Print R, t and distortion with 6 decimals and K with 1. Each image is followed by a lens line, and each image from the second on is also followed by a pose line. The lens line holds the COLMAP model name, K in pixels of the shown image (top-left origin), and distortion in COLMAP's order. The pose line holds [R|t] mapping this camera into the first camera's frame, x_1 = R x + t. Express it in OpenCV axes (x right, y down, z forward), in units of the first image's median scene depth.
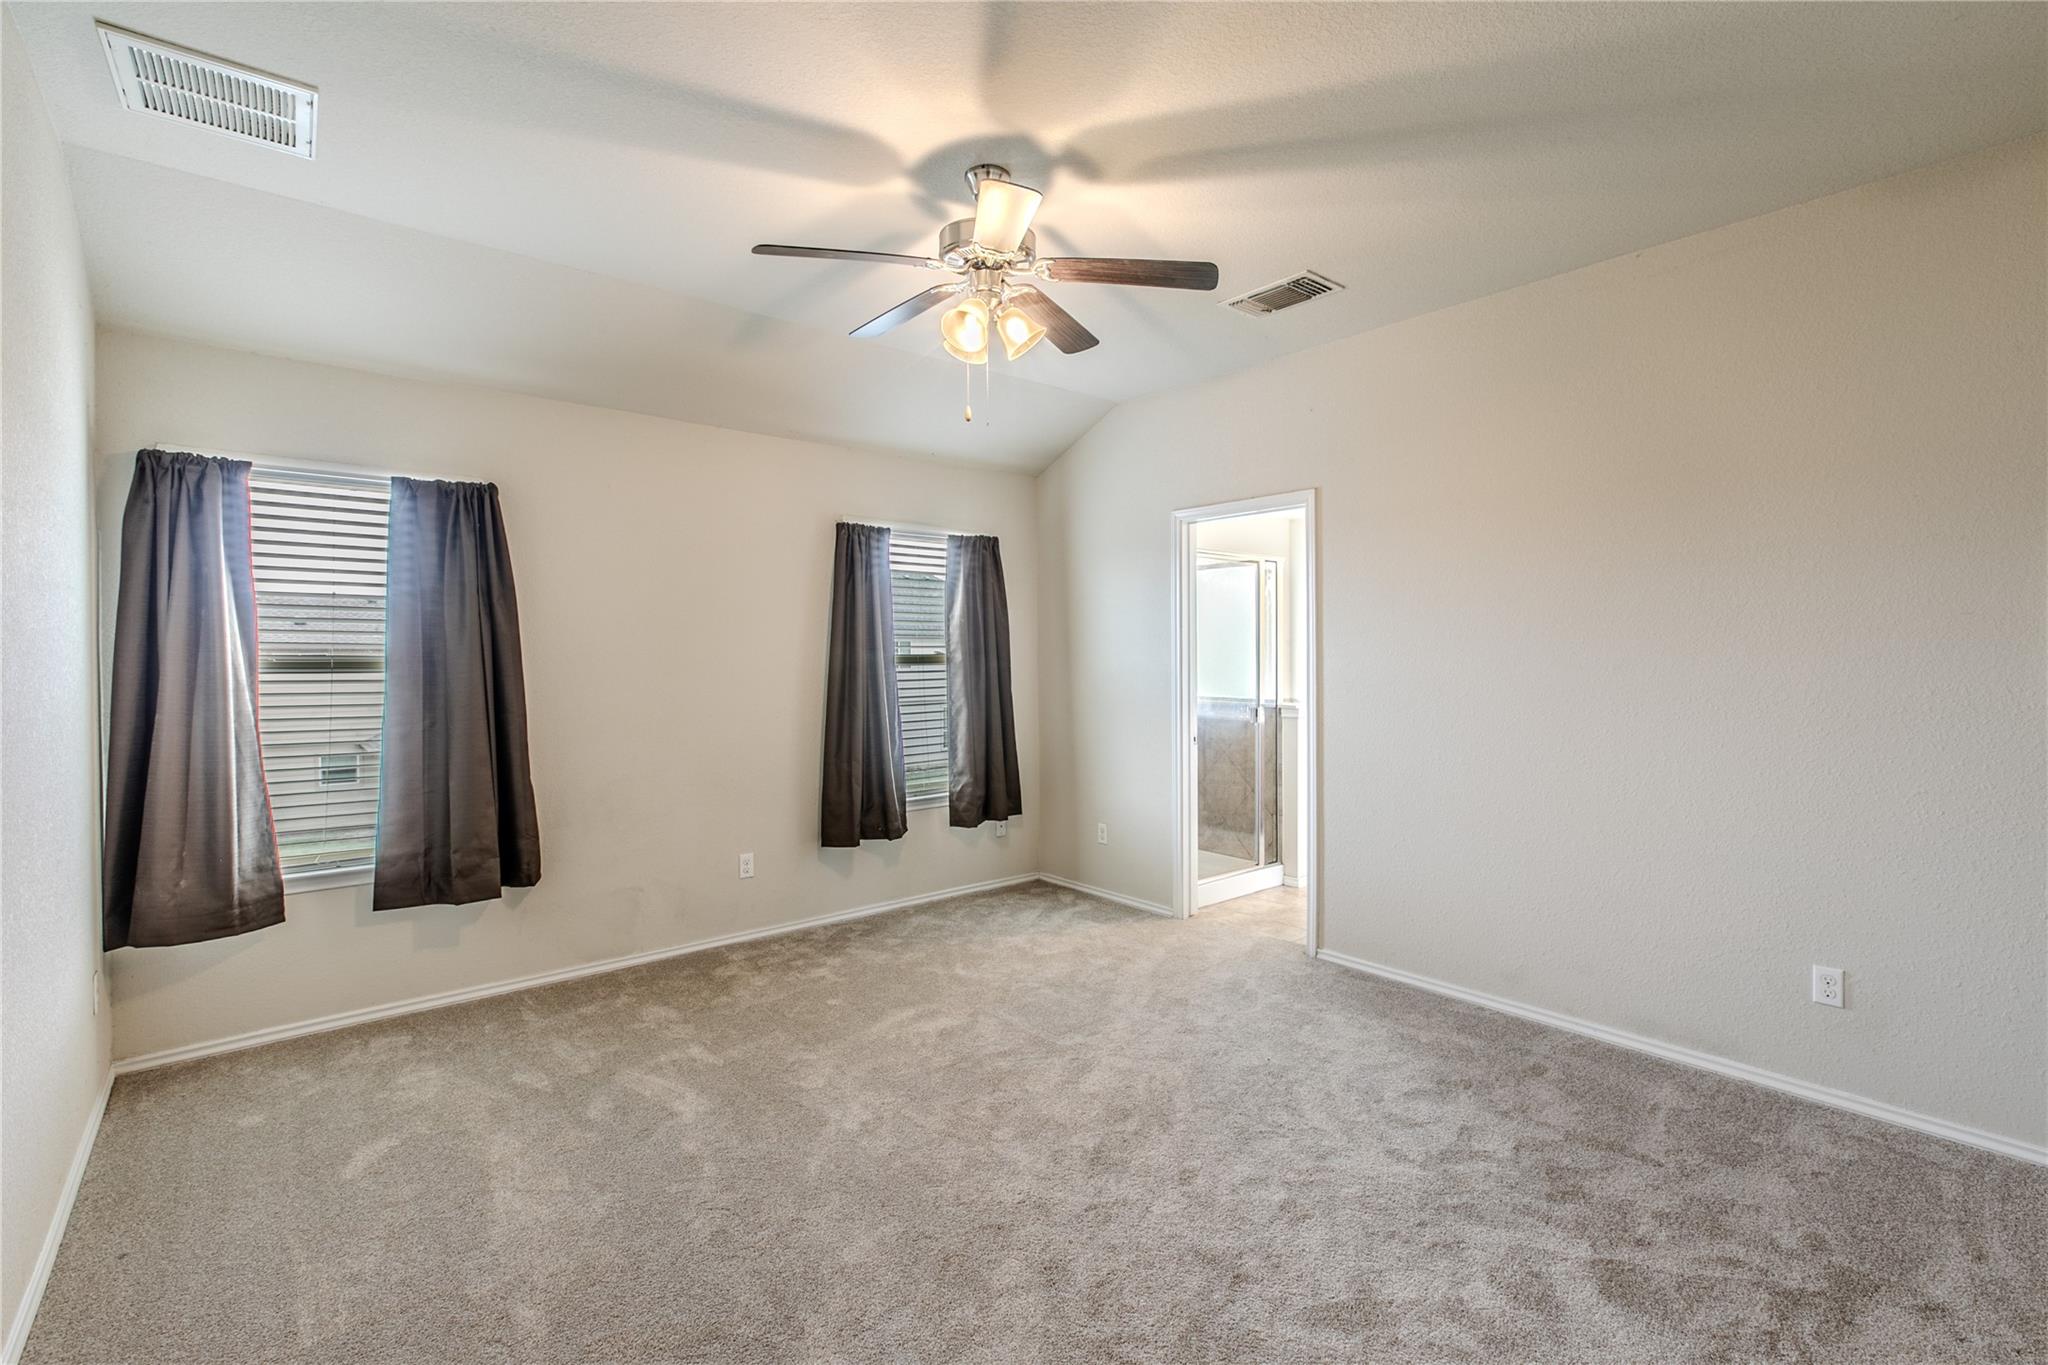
lens RADIAL K [[921.9, 0, 1022.5], [0, 921.9, 665.7], [0, 0, 1]] dist [-0.004511, -0.000967]
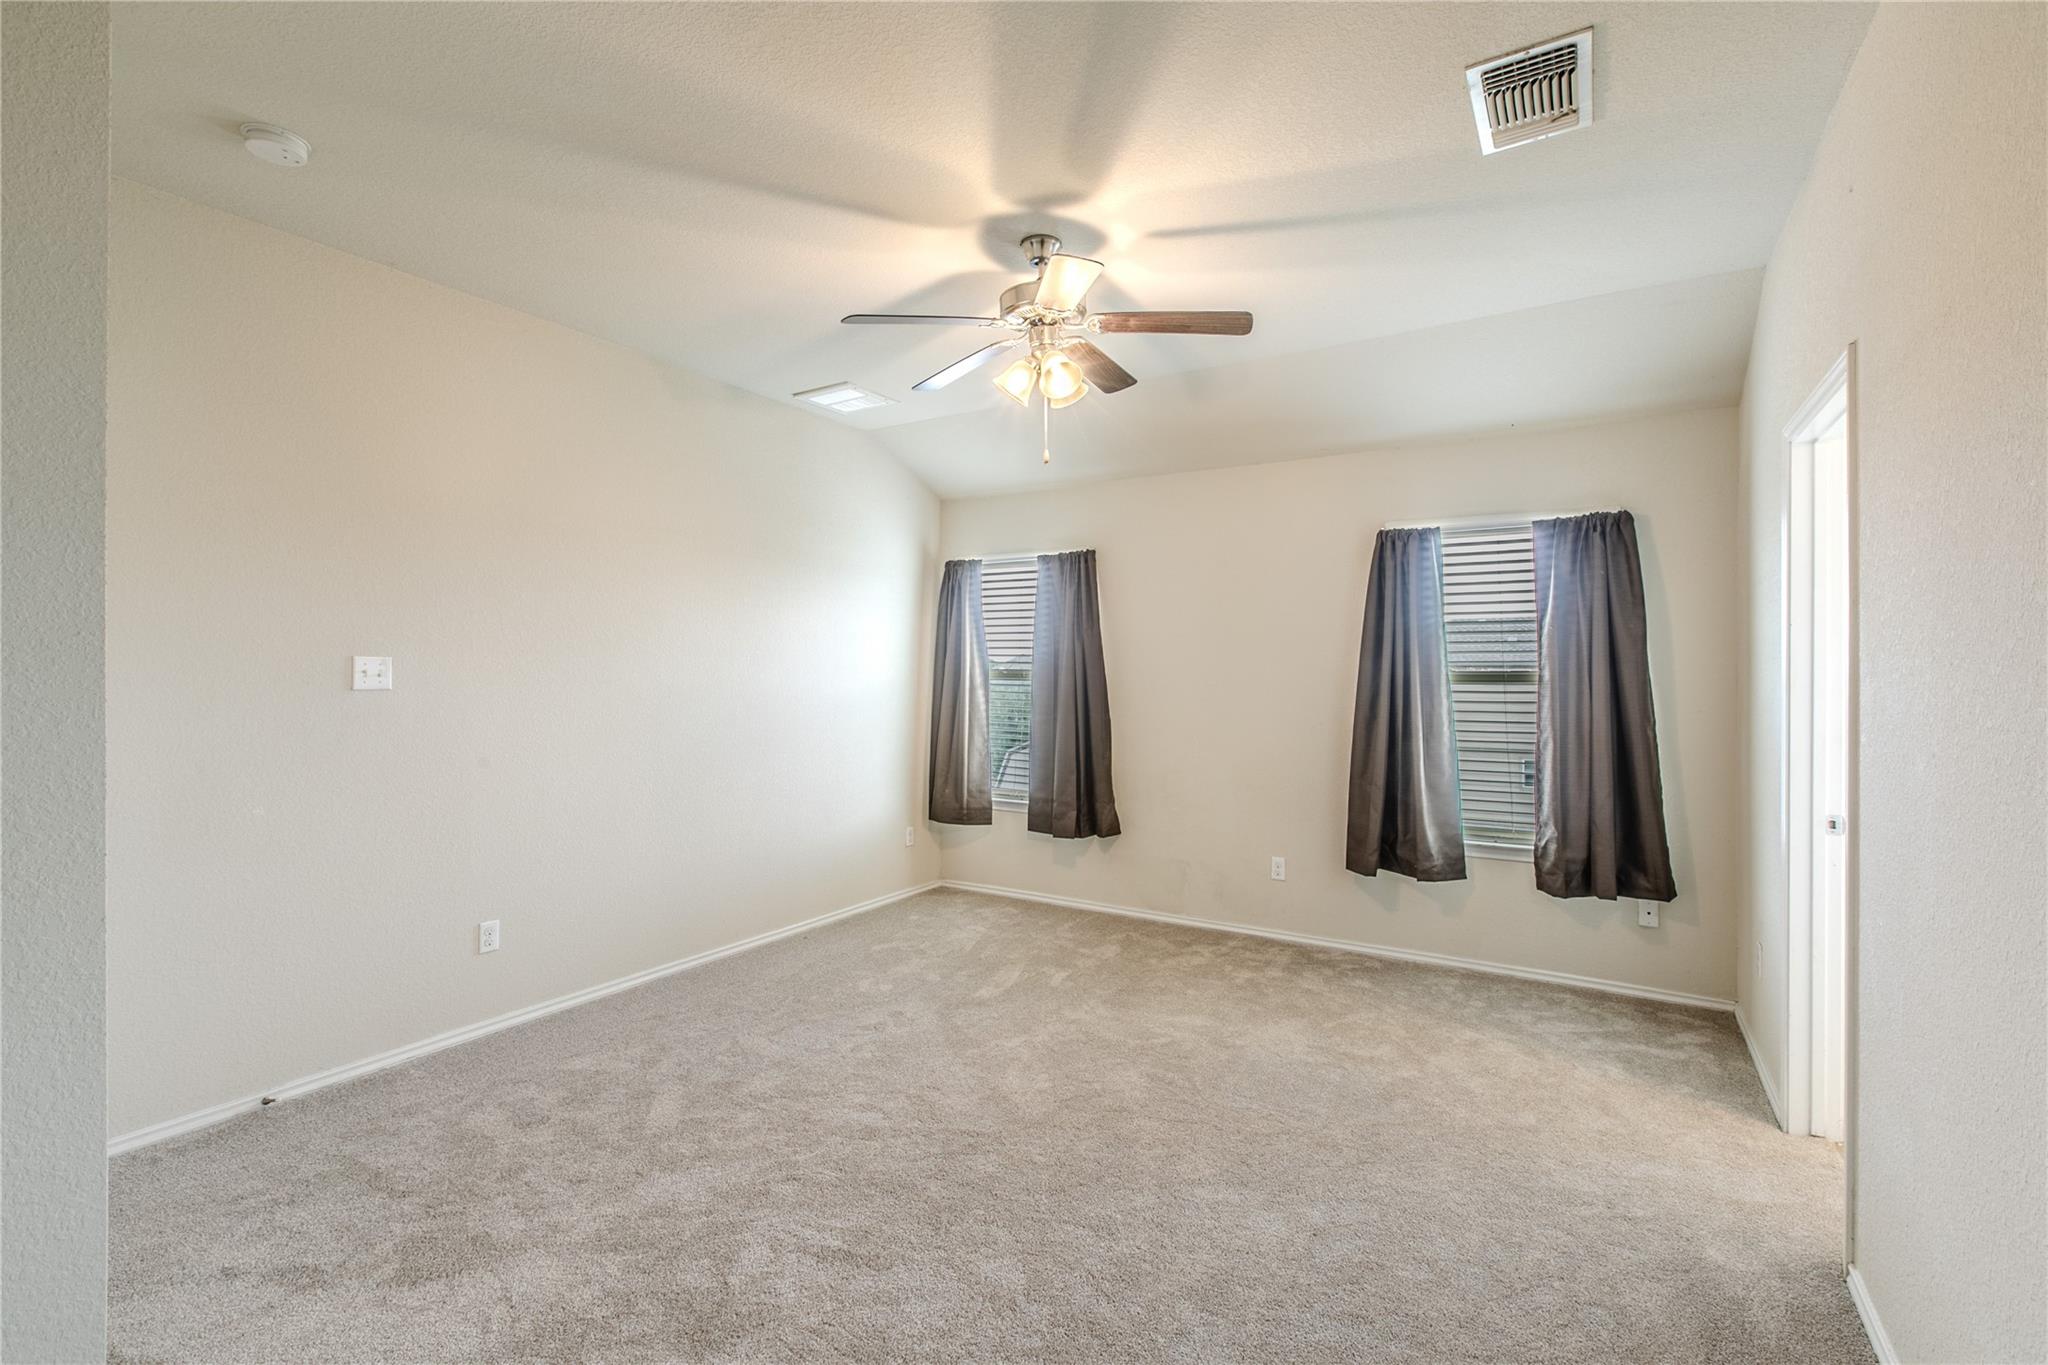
lens RADIAL K [[921.9, 0, 1025.1], [0, 921.9, 670.7], [0, 0, 1]] dist [-0.004511, -0.000967]
pose [[0.301643, 0.006218, -0.953401, 0.678899], [-0.015968, 0.999871, 0.001469, -0.009128], [0.953287, 0.014781, 0.301704, 0.430190]]
